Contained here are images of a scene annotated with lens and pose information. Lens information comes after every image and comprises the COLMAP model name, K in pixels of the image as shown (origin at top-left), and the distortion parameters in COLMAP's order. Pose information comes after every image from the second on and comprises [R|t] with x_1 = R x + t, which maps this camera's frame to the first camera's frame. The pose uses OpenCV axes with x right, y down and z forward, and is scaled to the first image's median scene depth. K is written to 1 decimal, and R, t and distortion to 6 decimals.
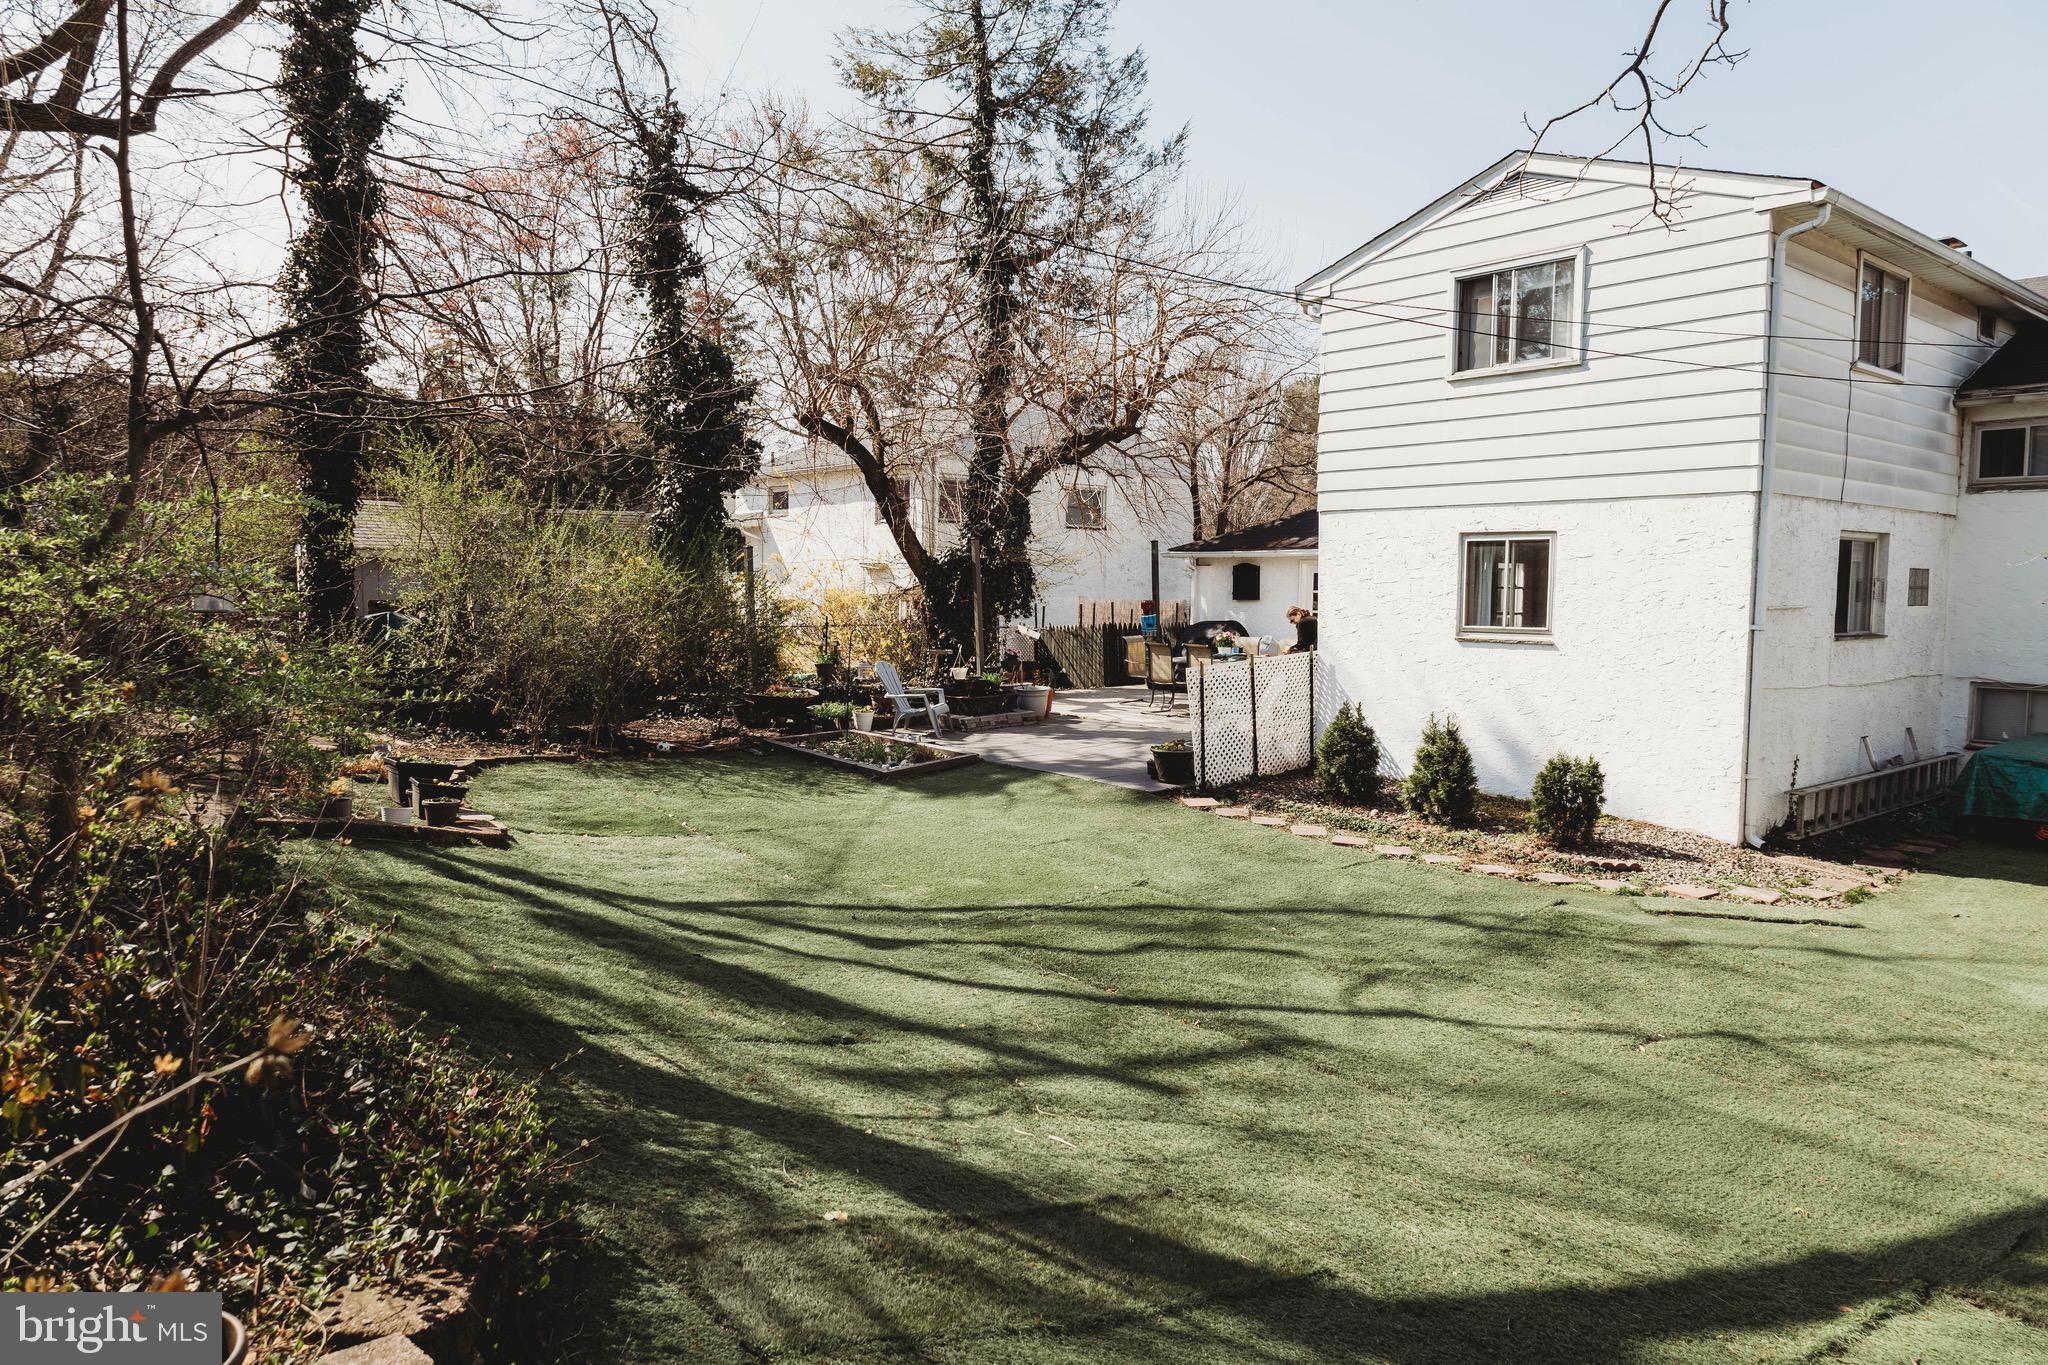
lens RADIAL K [[1313.6, 0, 1023.3], [0, 1313.6, 676.1], [0, 0, 1]] dist [-0.006994, 0.002226]
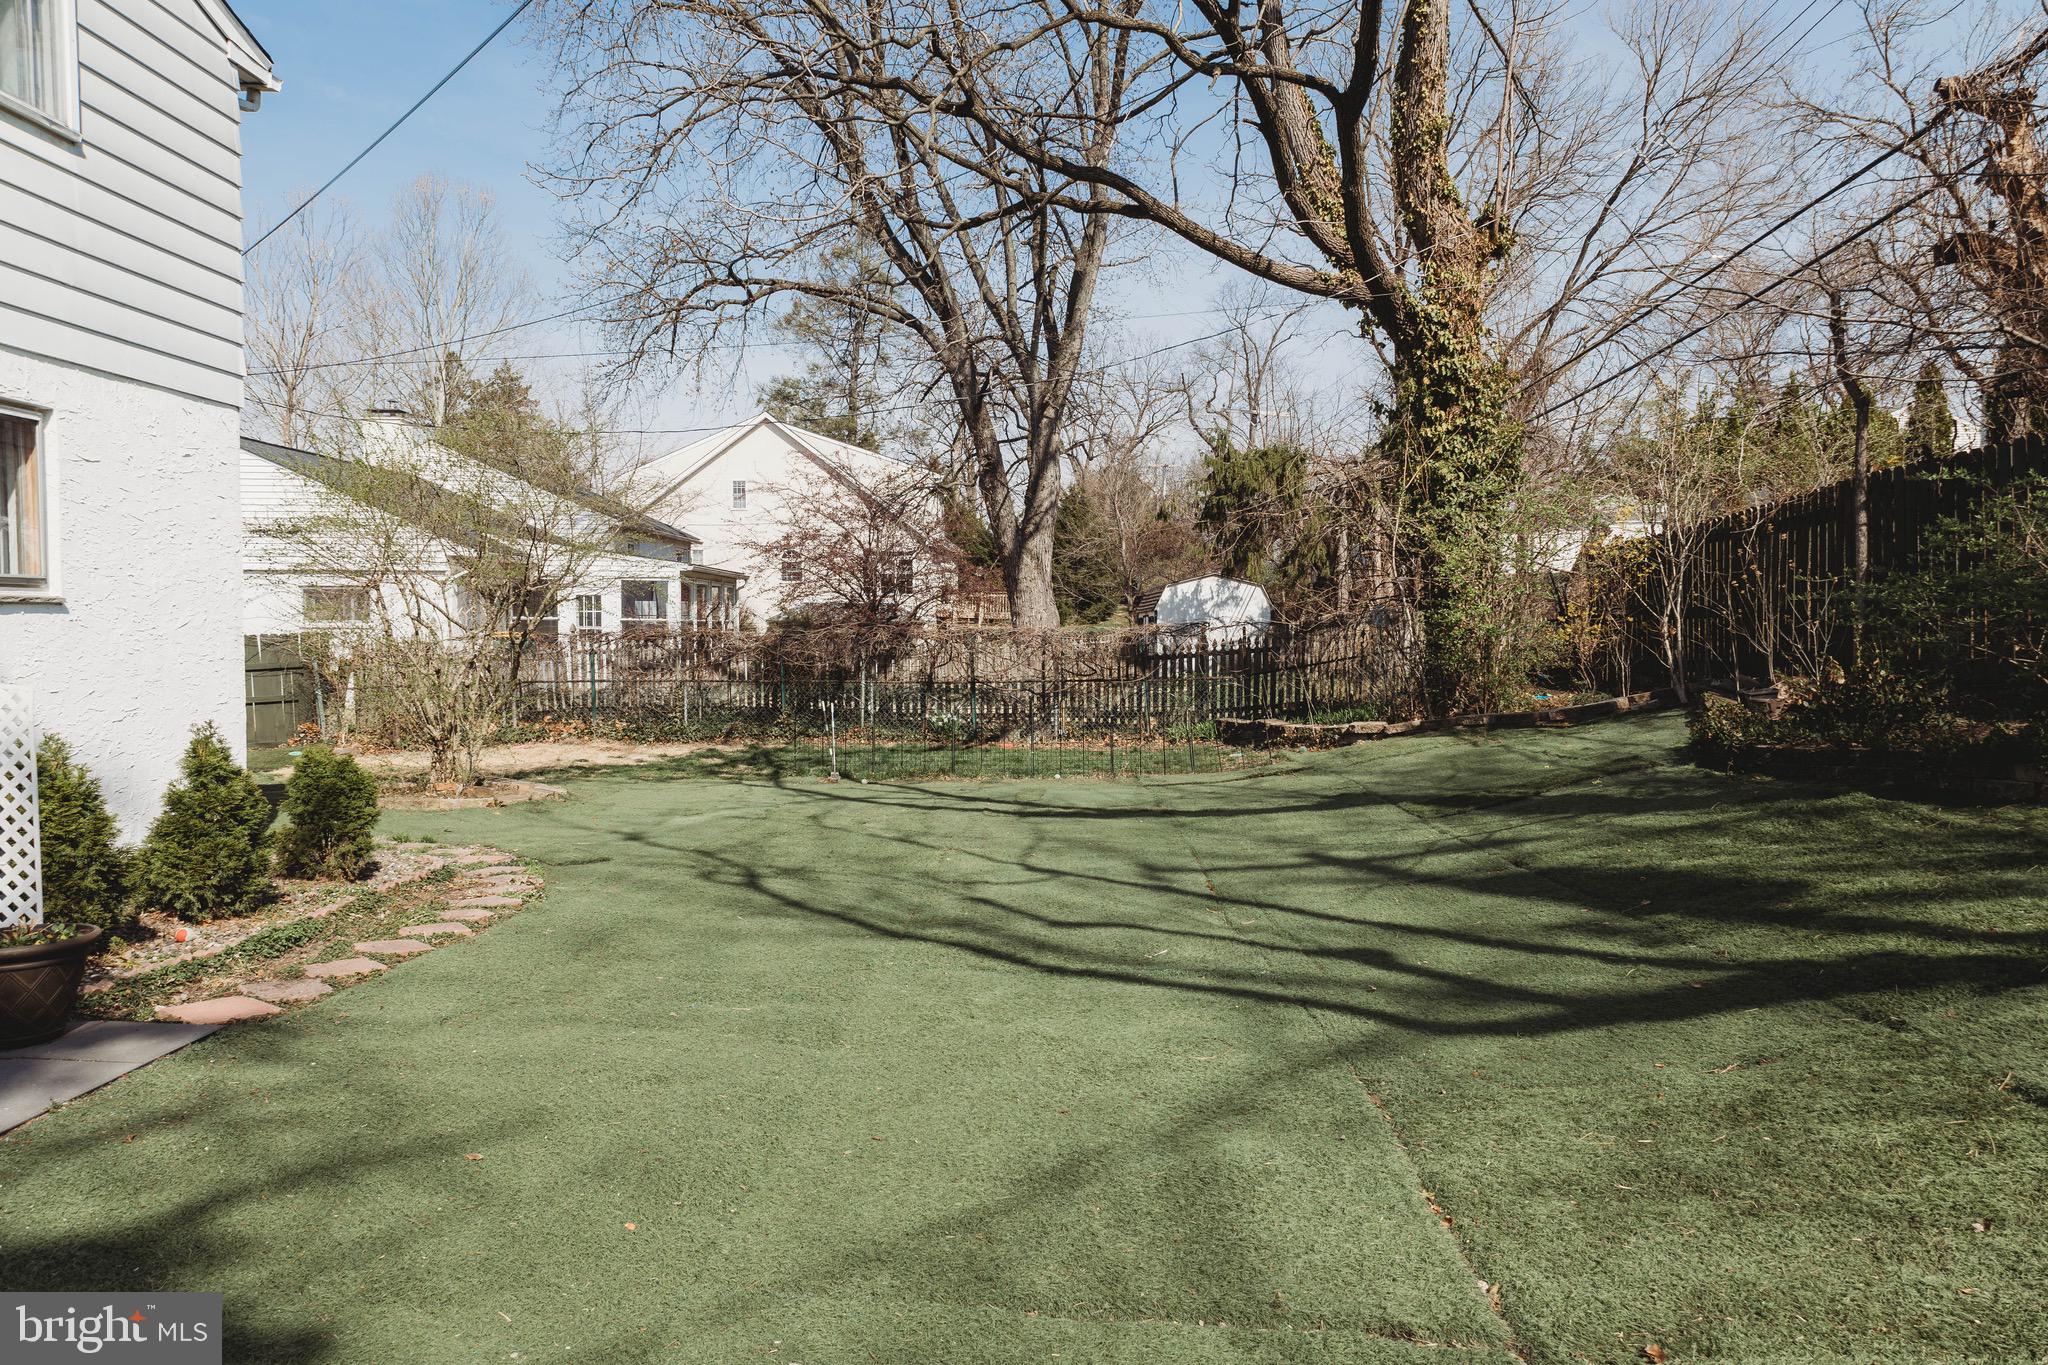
lens RADIAL K [[1319.7, 0, 1017.9], [0, 1319.7, 698.0], [0, 0, 1]] dist [-0.066920, 0.062885]
pose [[-0.750399, -0.046823, 0.659325, -0.297384], [0.035782, 0.993147, 0.111255, -0.030466], [-0.660016, 0.107078, -0.743581, 1.124332]]
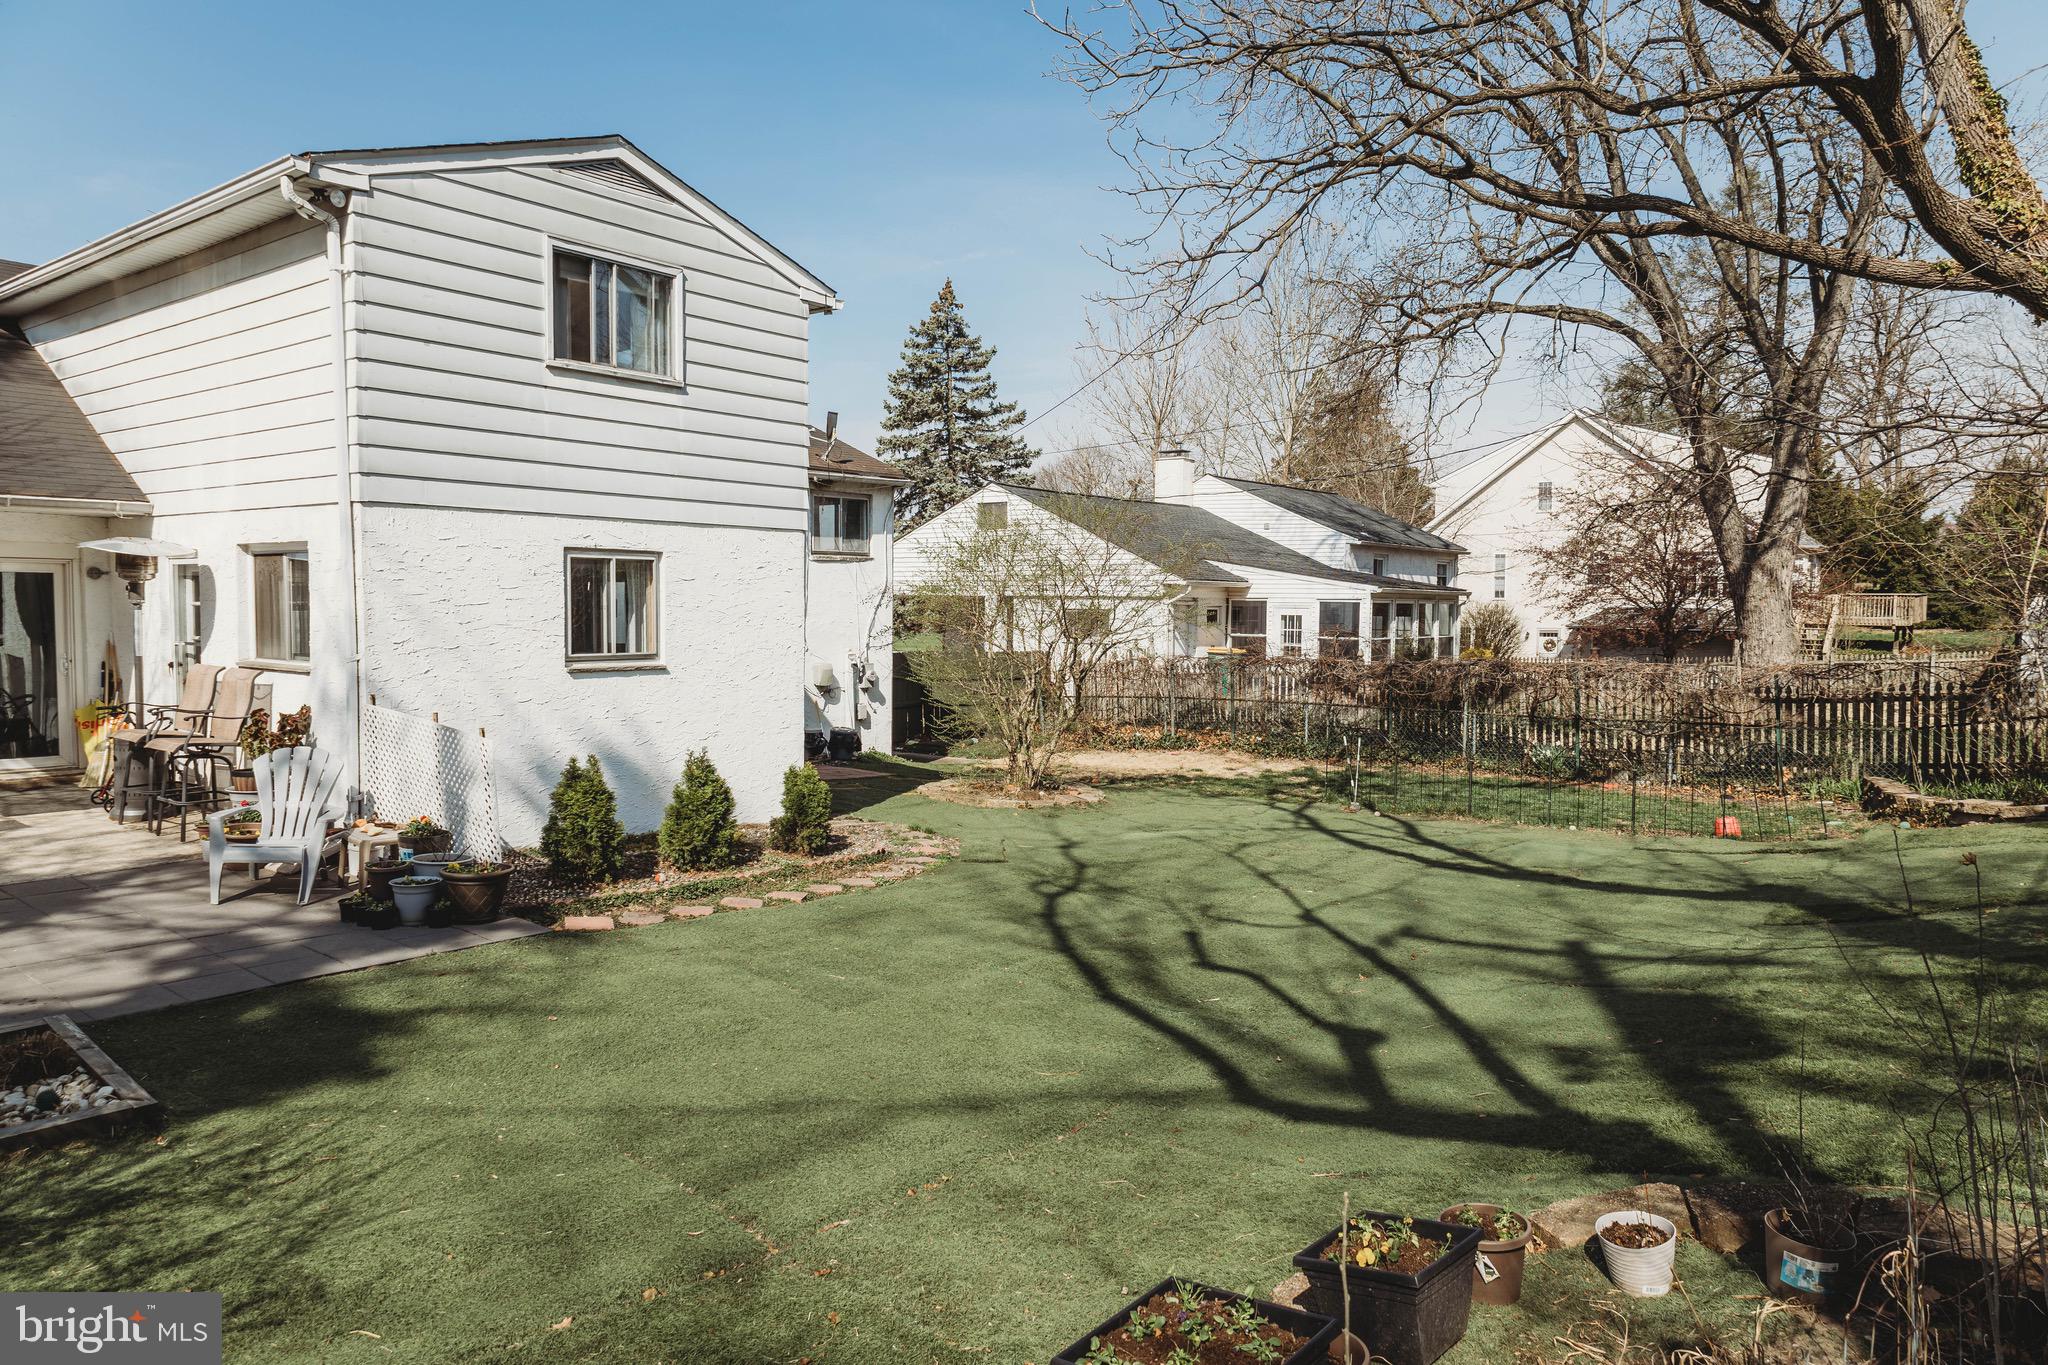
lens RADIAL K [[1313.6, 0, 1023.3], [0, 1313.6, 676.1], [0, 0, 1]] dist [-0.006994, 0.002226]
pose [[-0.181046, -0.059436, 0.981677, -0.586637], [0.058737, 0.995737, 0.071120, -0.070530], [-0.981719, 0.070537, -0.176783, 0.888564]]
